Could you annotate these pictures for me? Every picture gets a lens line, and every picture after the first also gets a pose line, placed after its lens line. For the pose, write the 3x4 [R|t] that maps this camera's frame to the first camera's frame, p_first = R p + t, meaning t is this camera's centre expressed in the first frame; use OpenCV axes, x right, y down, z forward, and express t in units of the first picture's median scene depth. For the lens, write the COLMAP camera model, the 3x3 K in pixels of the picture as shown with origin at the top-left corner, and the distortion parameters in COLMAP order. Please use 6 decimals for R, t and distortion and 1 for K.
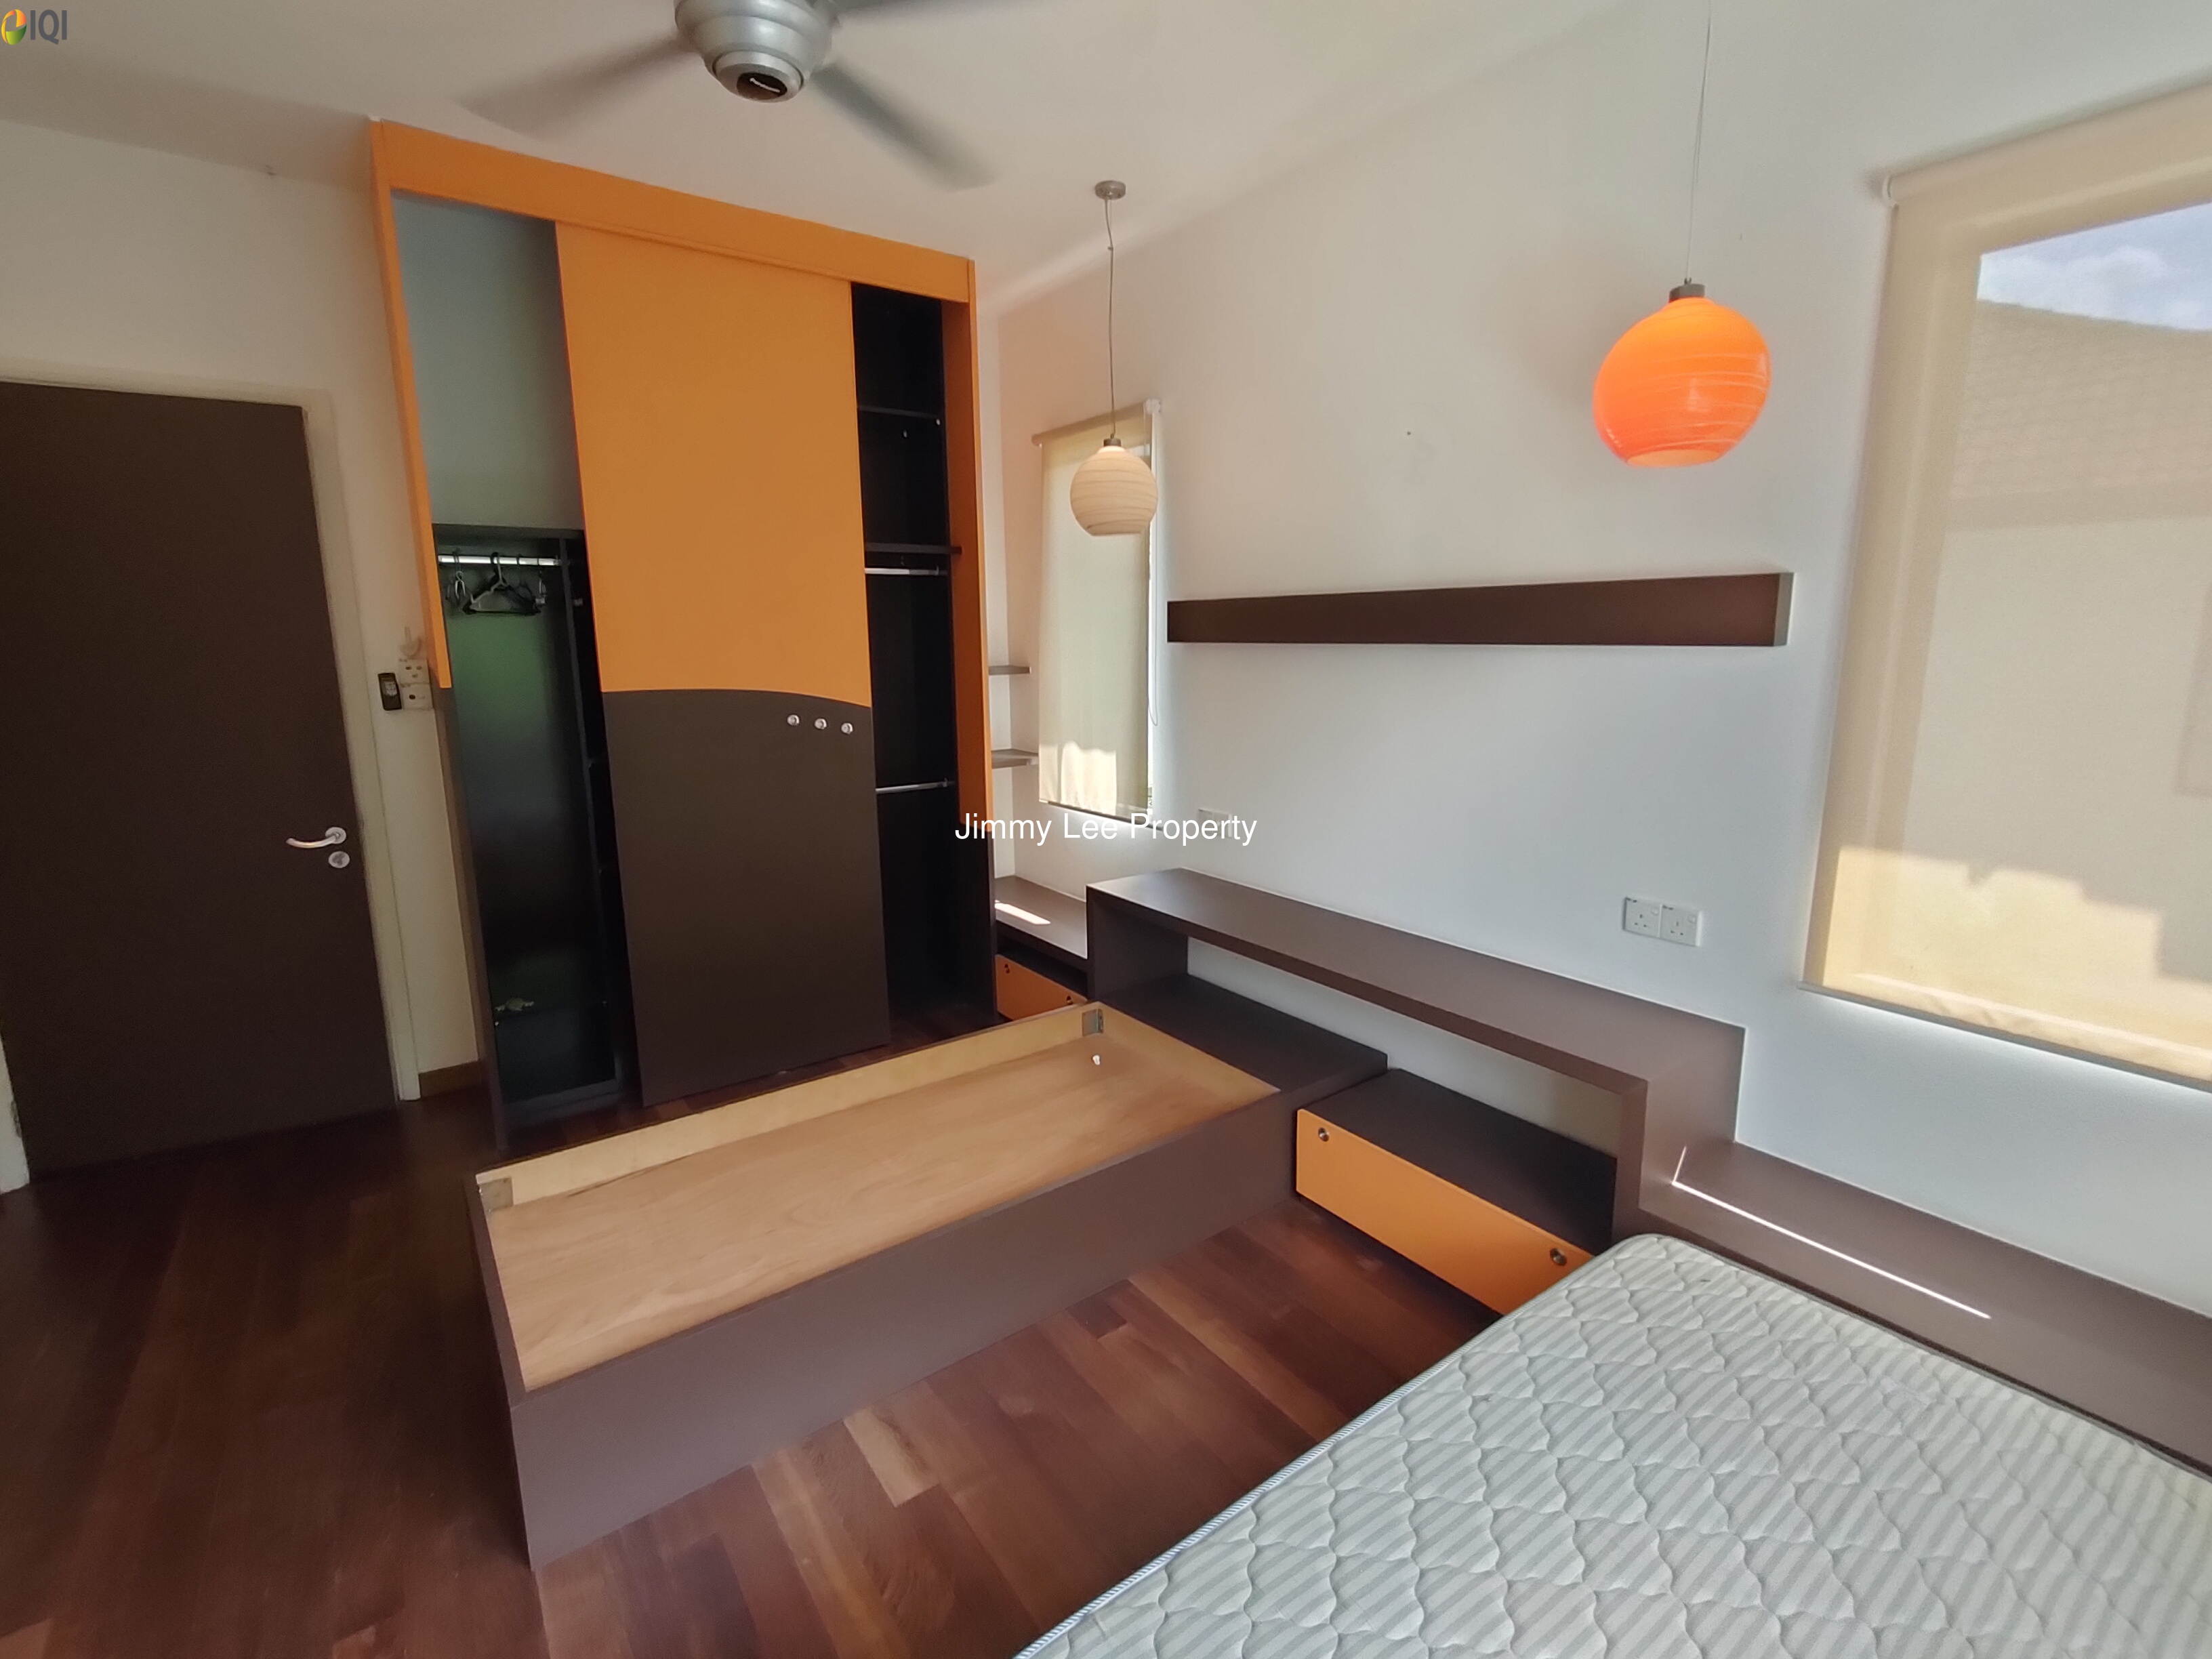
lens RADIAL K [[1014.0, 0, 1118.2], [0, 1014.0, 812.6], [0, 0, 1]] dist [-0.003383, -0.000273]
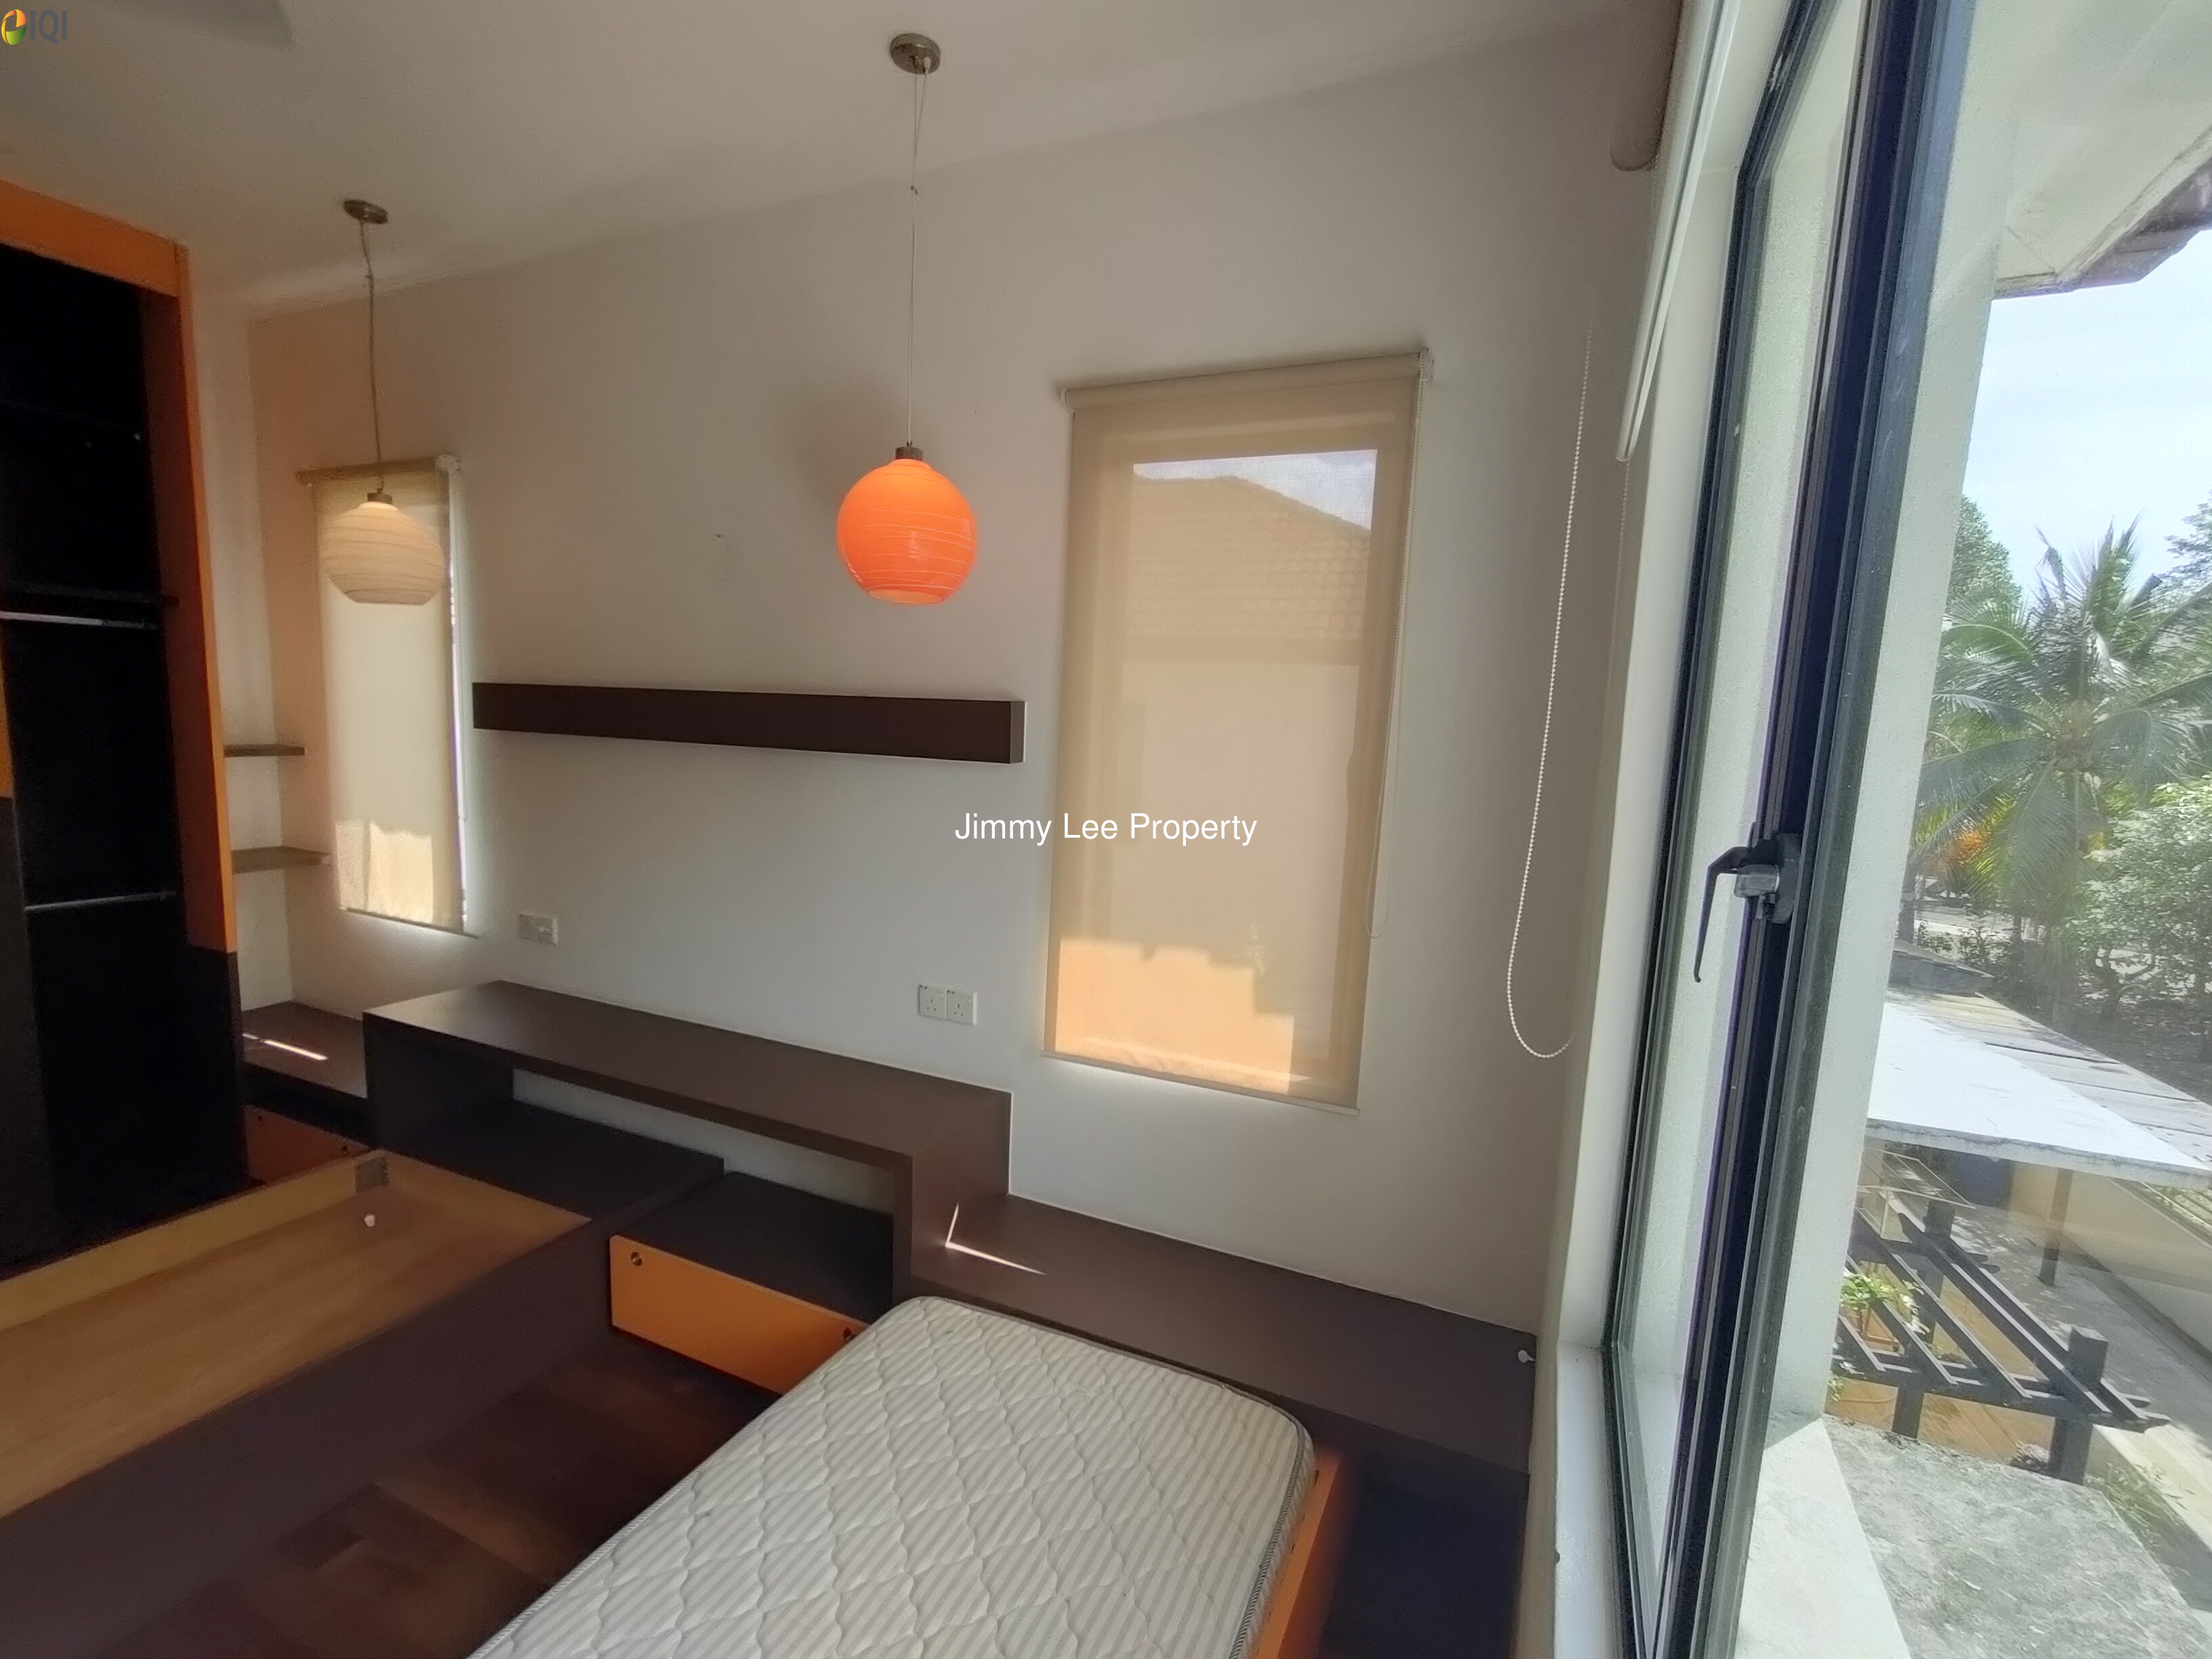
lens RADIAL K [[1014.0, 0, 1104.5], [0, 1014.0, 852.7], [0, 0, 1]] dist [-0.003383, -0.000273]
pose [[0.872754, -0.018566, 0.487808, 0.113504], [0.036787, 0.998936, -0.027798, -0.016484], [-0.486773, 0.042206, 0.872508, -0.046592]]
